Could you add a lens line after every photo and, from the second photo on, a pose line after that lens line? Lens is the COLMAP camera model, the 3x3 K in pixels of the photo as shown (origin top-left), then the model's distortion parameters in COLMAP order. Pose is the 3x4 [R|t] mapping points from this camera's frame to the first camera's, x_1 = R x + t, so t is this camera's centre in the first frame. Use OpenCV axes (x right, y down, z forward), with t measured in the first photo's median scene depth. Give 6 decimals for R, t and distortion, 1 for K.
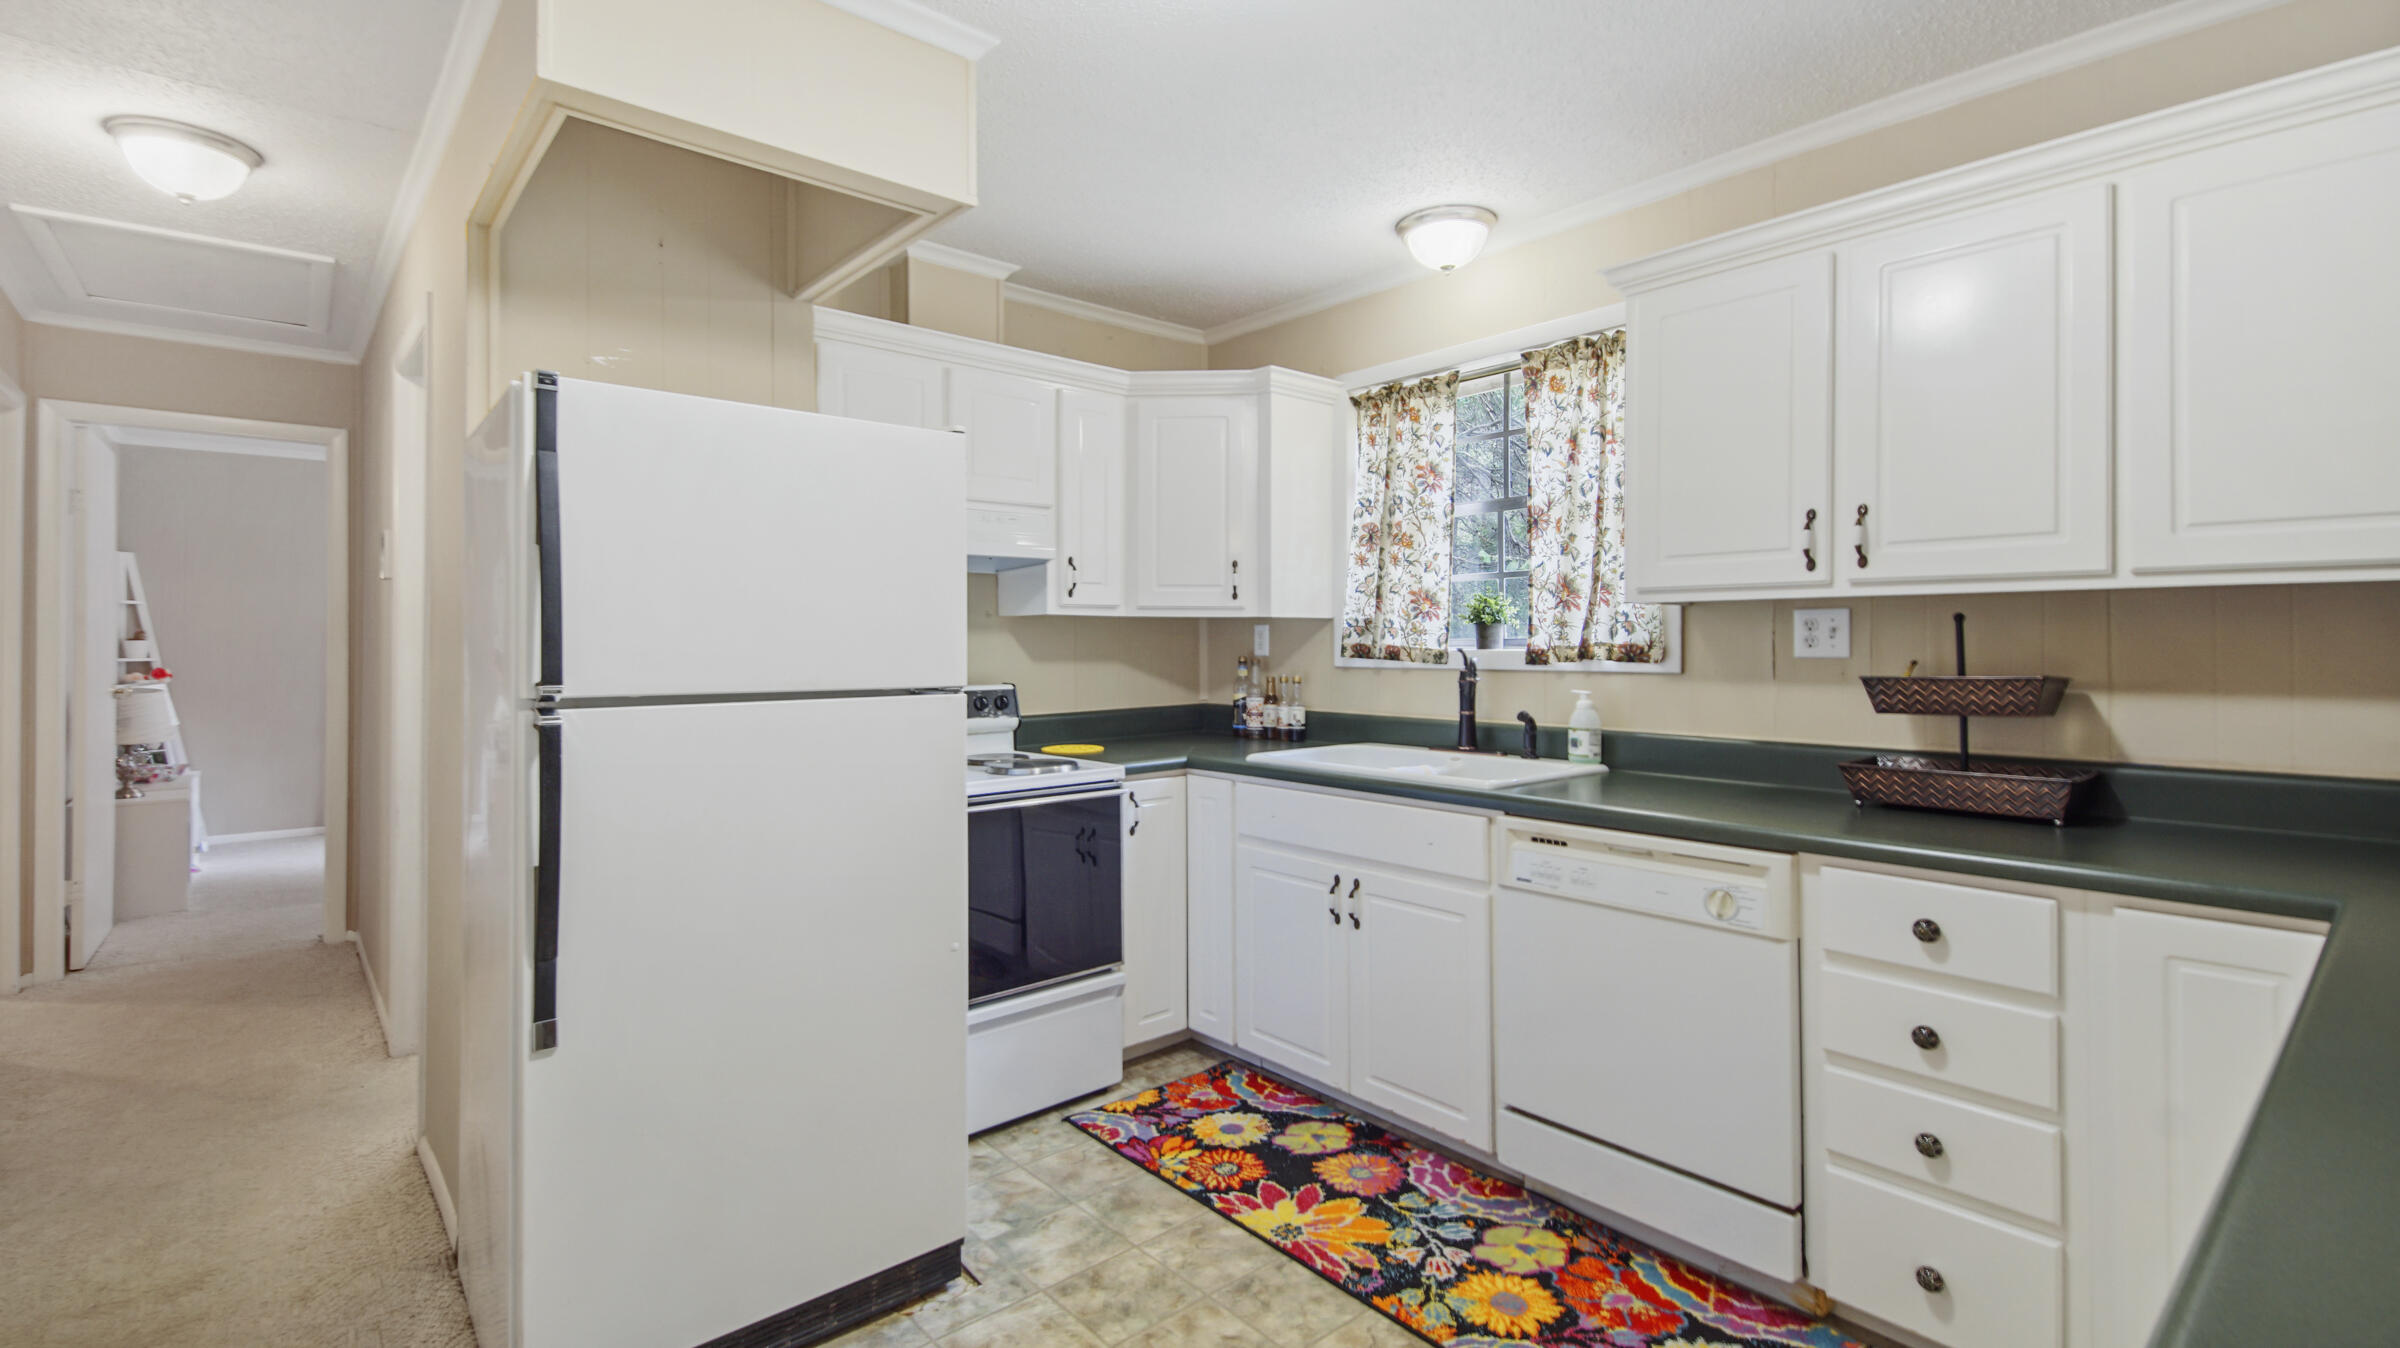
lens RADIAL K [[1063.8, 0, 1171.0], [0, 1063.8, 637.7], [0, 0, 1]] dist [0.033870, -0.018904]
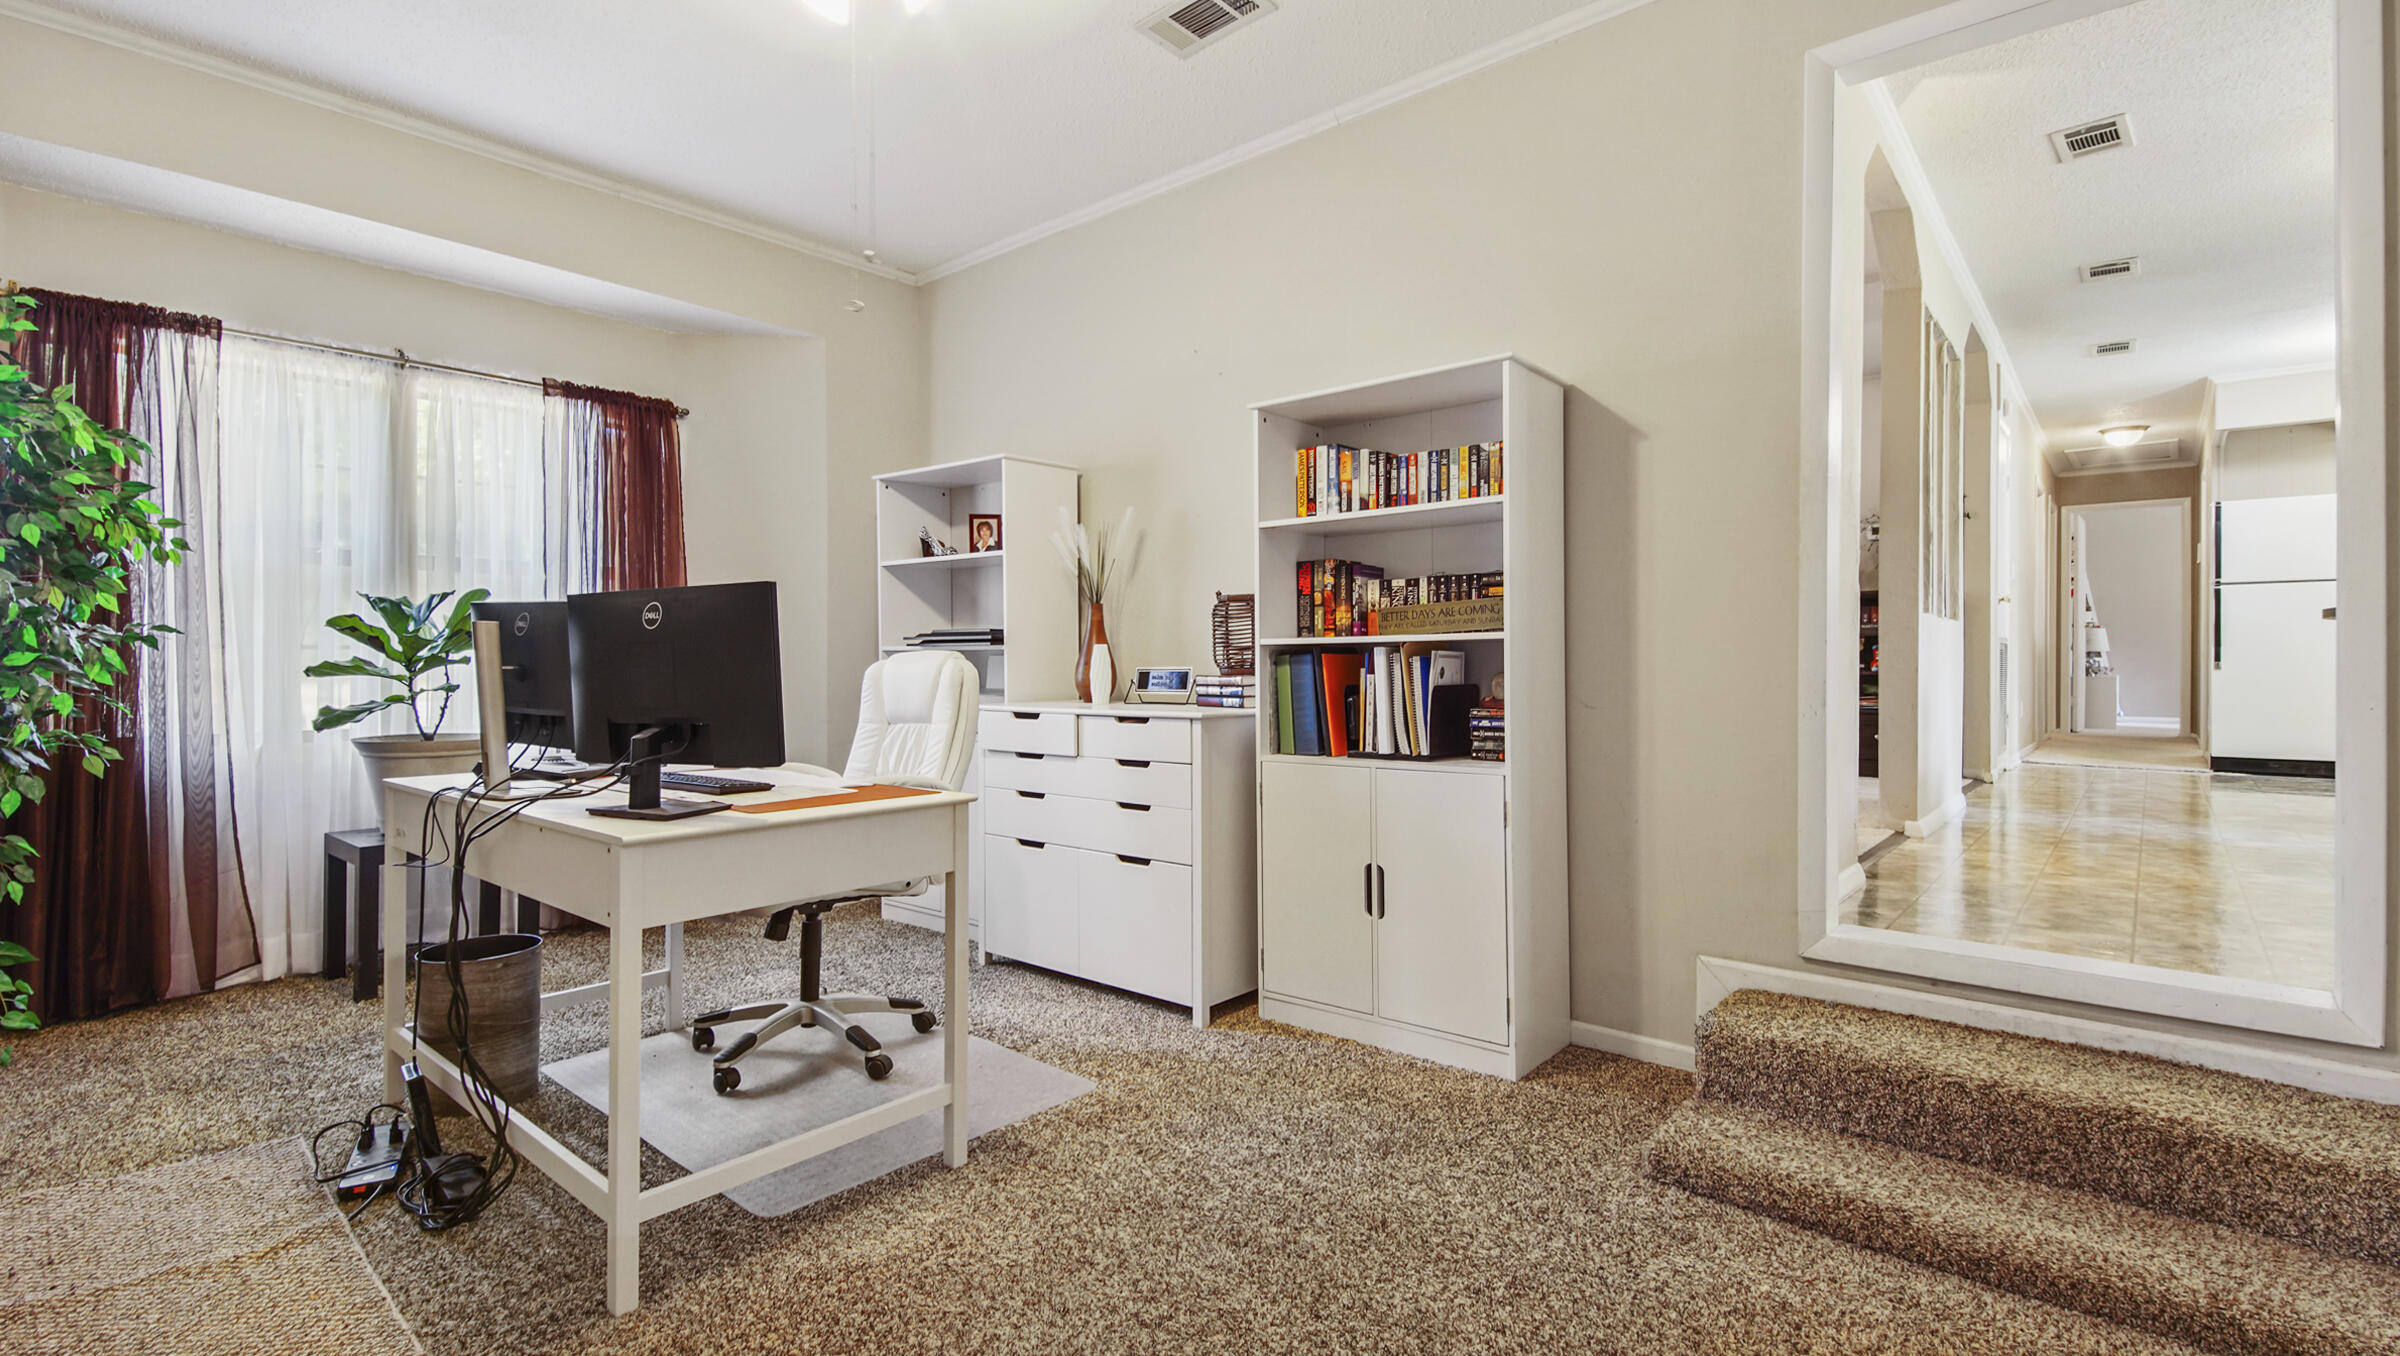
lens RADIAL K [[1086.8, 0, 1199.7], [0, 1086.8, 674.8], [0, 0, 1]] dist [0.042207, -0.023078]
pose [[0.154865, 0.004875, -0.987924, 1.603468], [0.008124, 0.999948, 0.006208, 0.188373], [0.987902, -0.008987, 0.154818, -1.867629]]
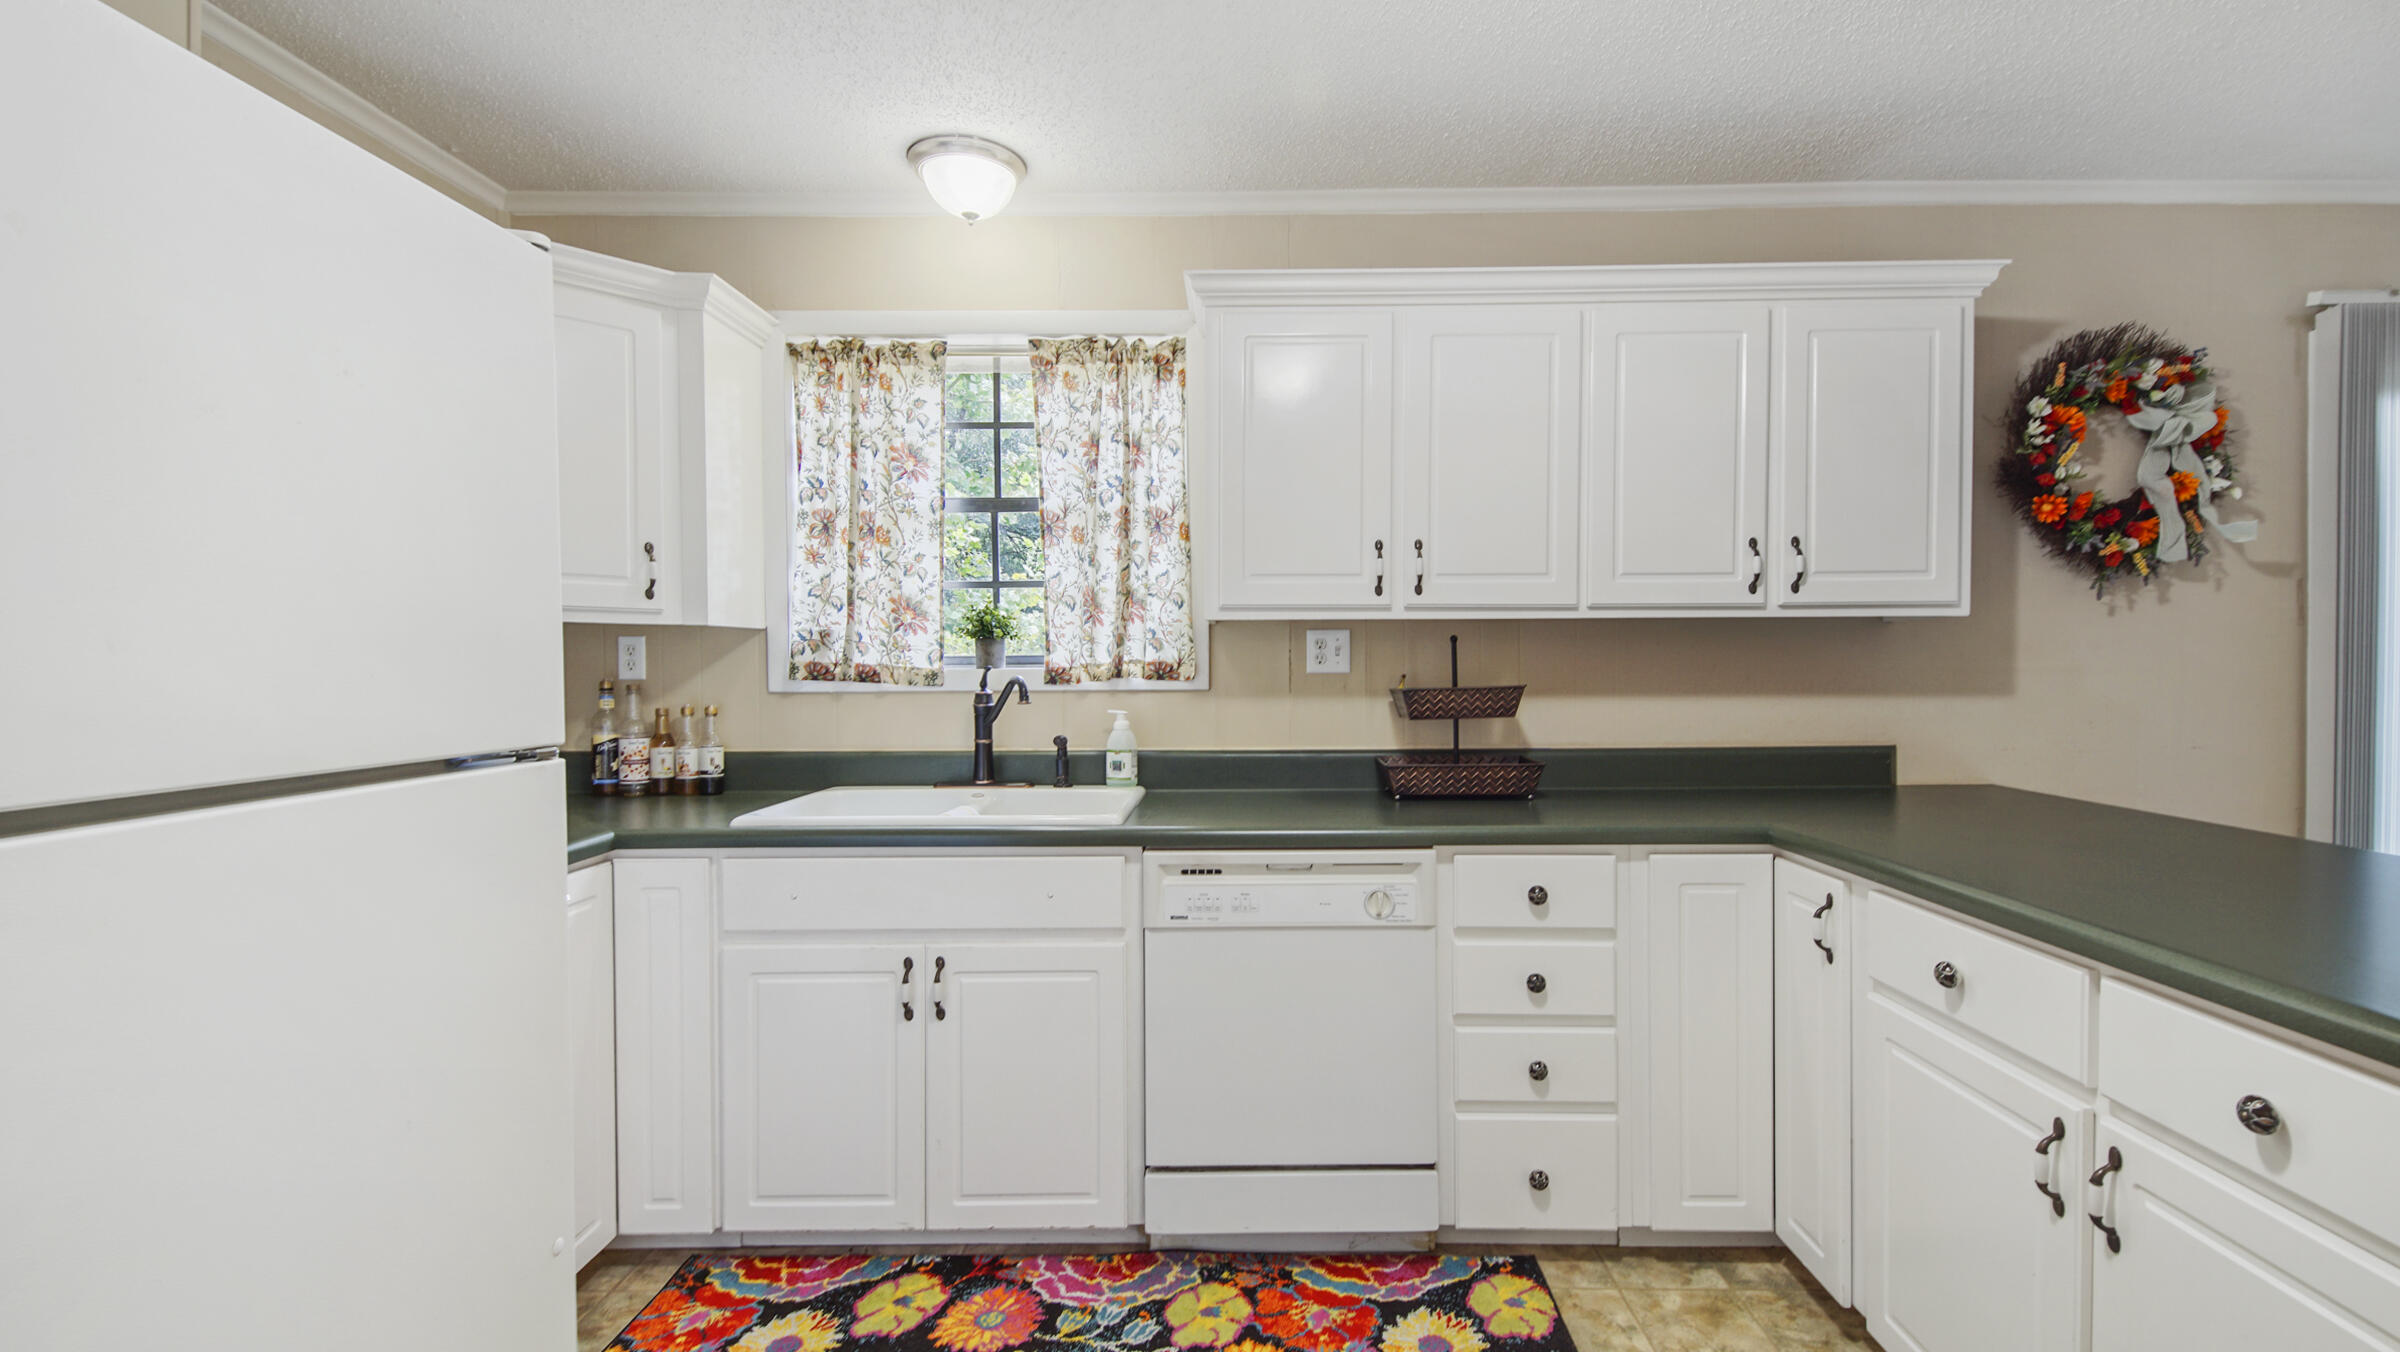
lens RADIAL K [[1085.2, 0, 1239.3], [0, 1085.2, 680.1], [0, 0, 1]] dist [0.026573, -0.000741]
pose [[0.648252, -0.014730, 0.761284, -0.267762], [-0.001378, 0.999789, 0.020518, 0.002283], [-0.761425, -0.014350, 0.648094, 0.276386]]
